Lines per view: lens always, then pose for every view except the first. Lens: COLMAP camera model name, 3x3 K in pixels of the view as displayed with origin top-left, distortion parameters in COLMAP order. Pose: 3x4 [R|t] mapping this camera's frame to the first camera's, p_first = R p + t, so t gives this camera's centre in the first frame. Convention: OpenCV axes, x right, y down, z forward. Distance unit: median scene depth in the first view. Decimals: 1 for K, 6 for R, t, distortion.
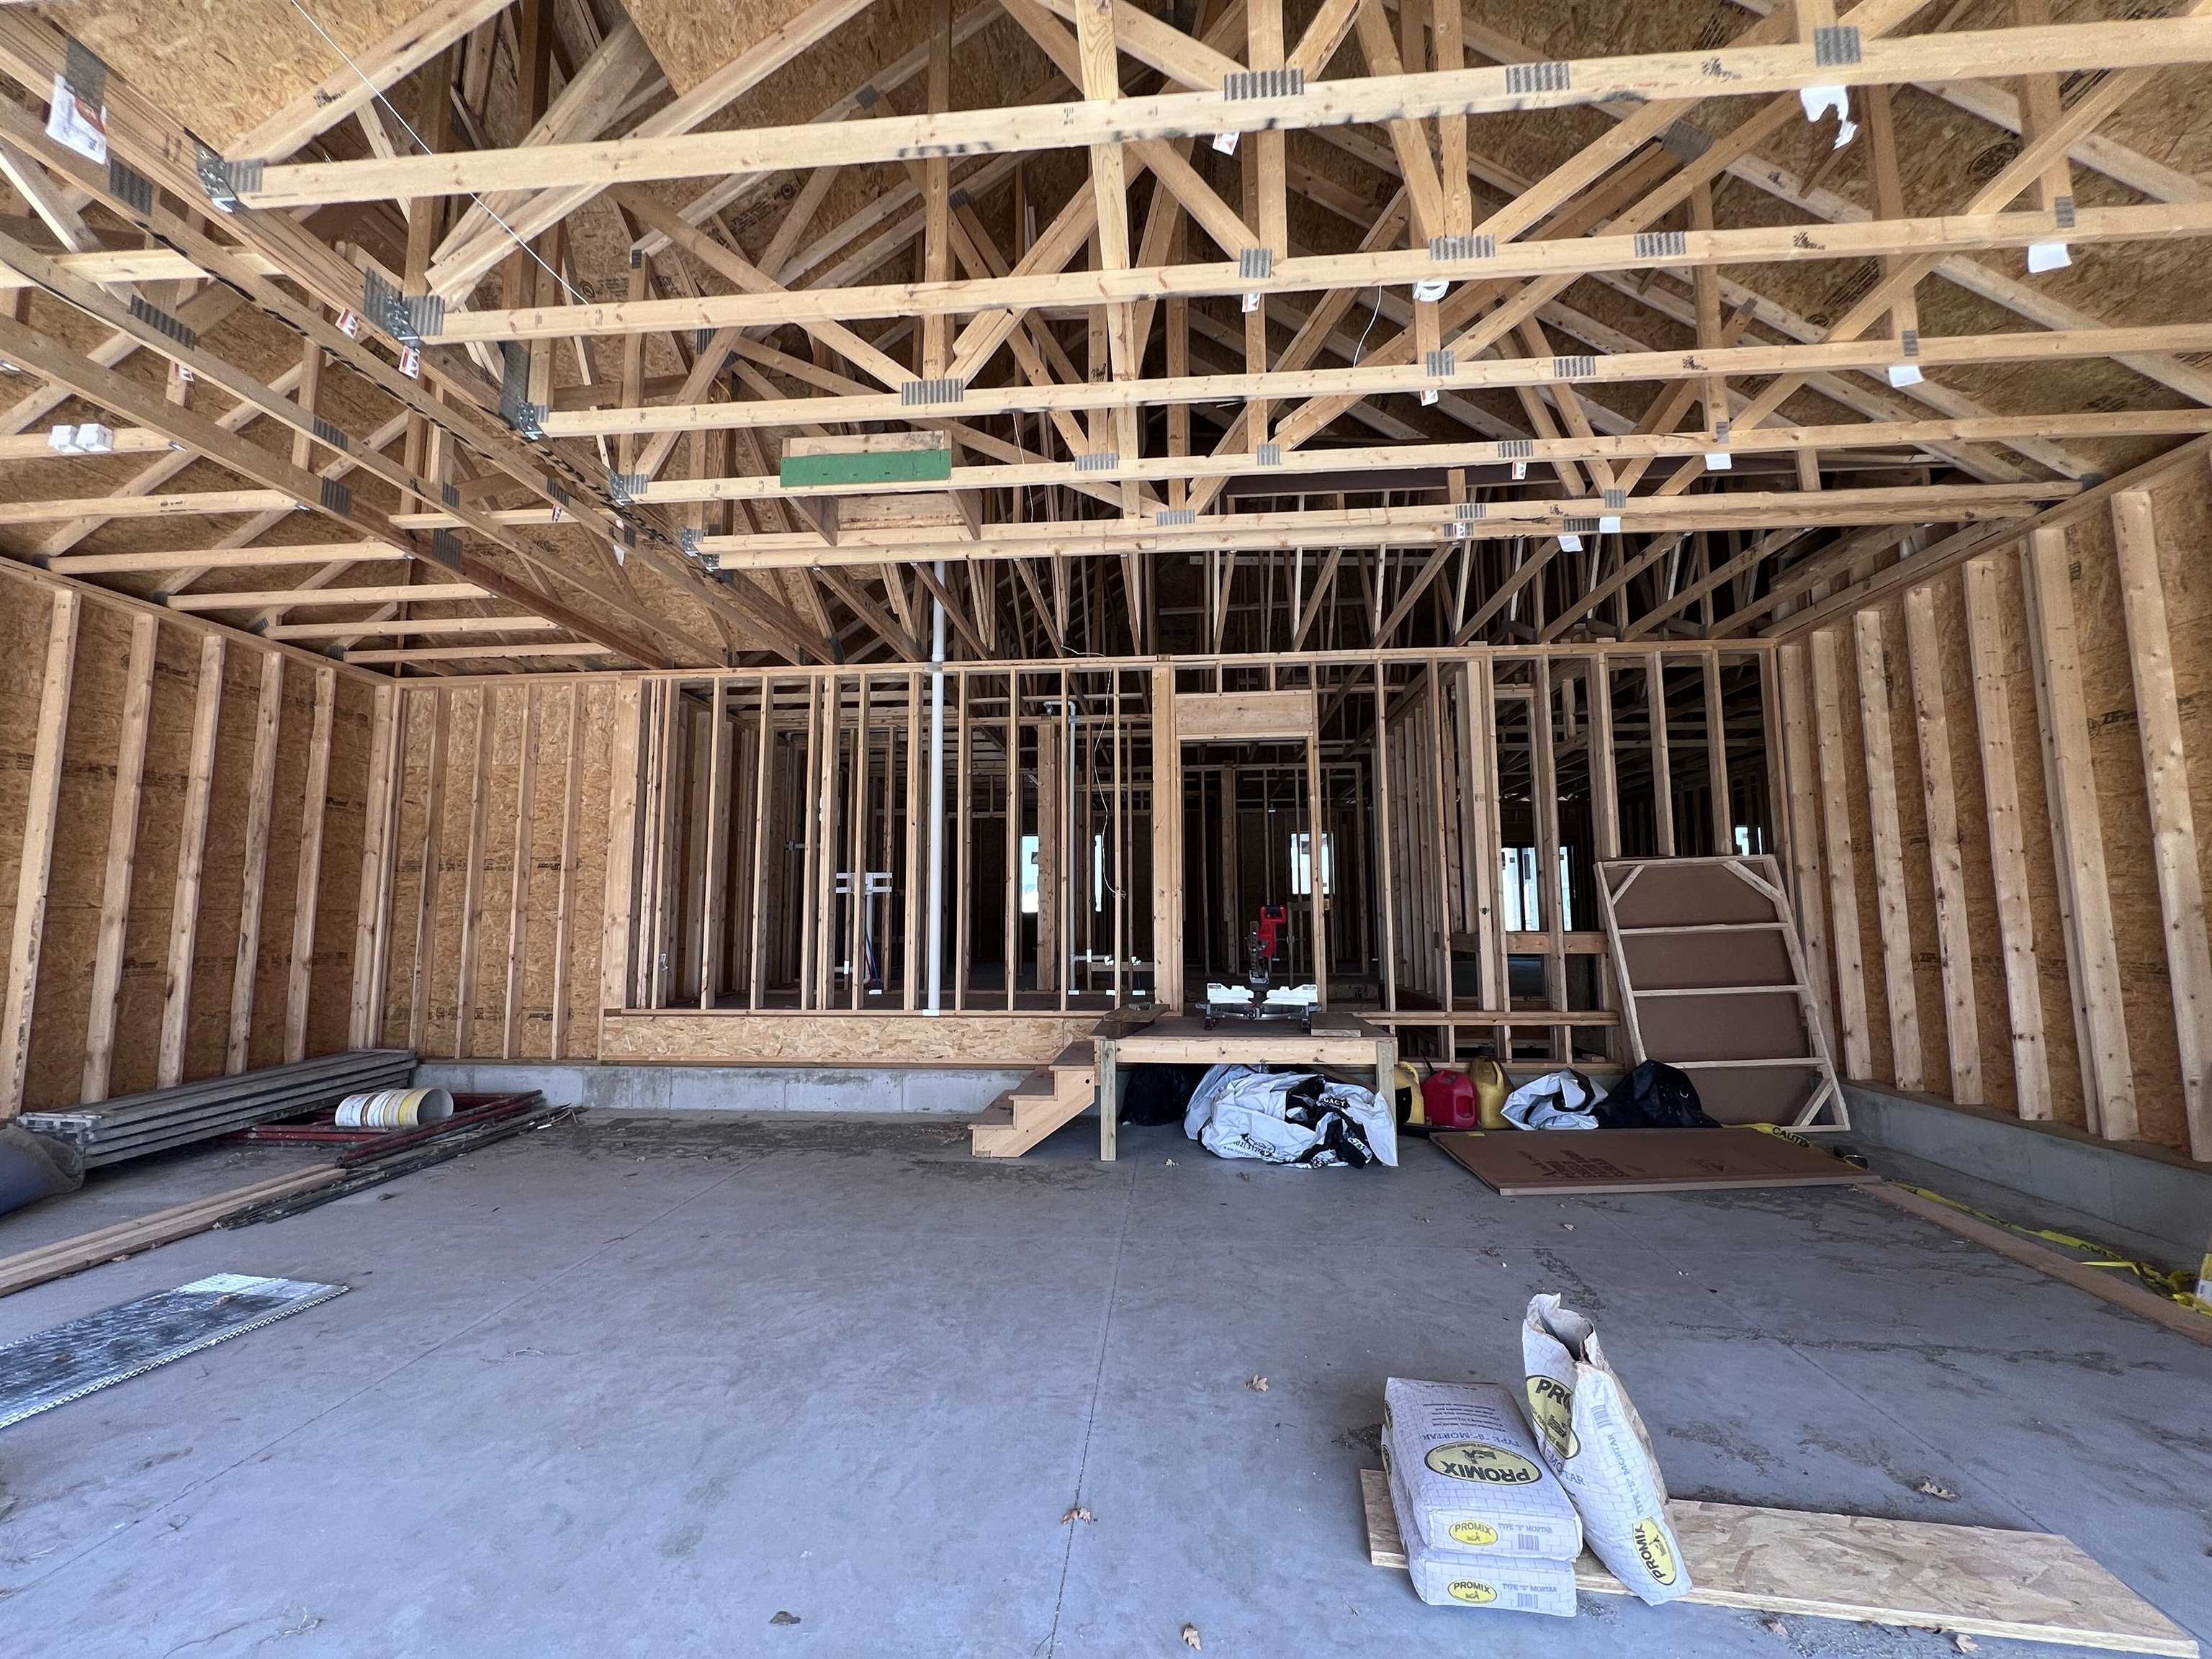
lens RADIAL K [[885.1, 0, 1106.3], [0, 885.1, 832.6], [0, 0, 1]] dist [-0.001651, 0.000050]
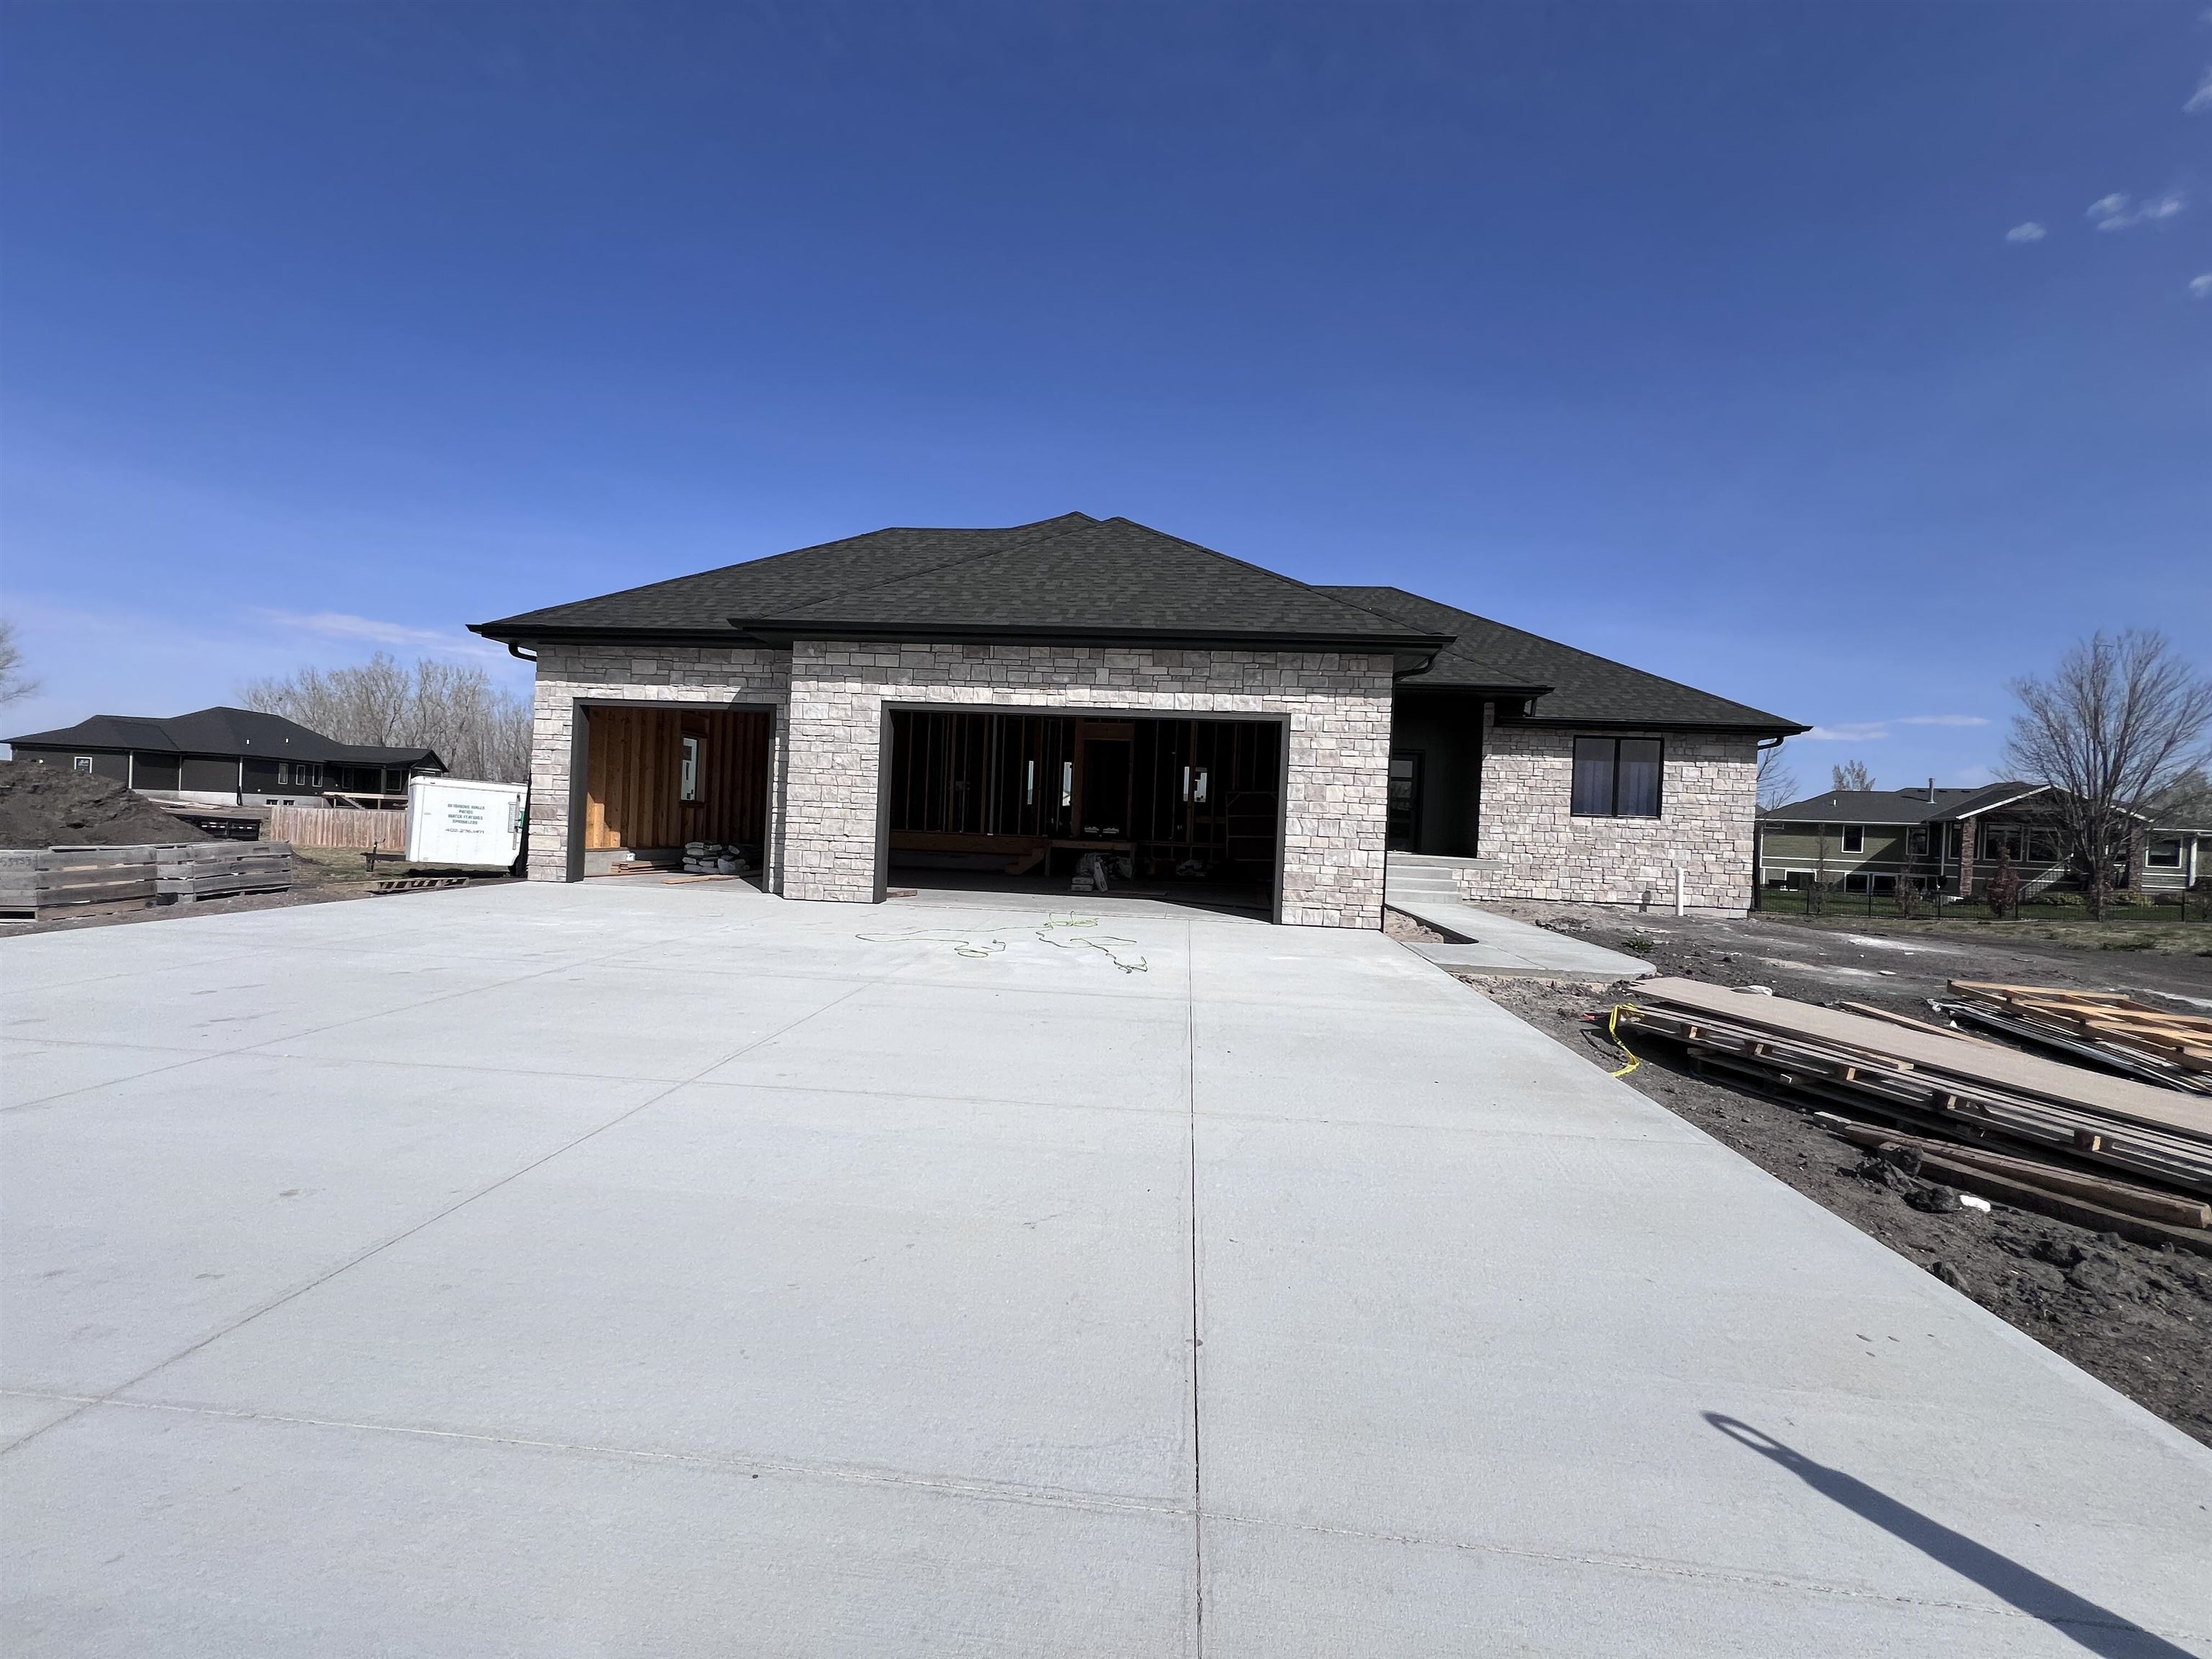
lens RADIAL K [[883.5, 0, 1108.8], [0, 883.5, 831.7], [0, 0, 1]] dist [-0.001433, 0.000056]
pose [[0.998586, 0.050948, -0.015194, 0.196050], [-0.048826, 0.991918, 0.117110, -0.133567], [0.021038, -0.116202, 0.993003, -1.603822]]
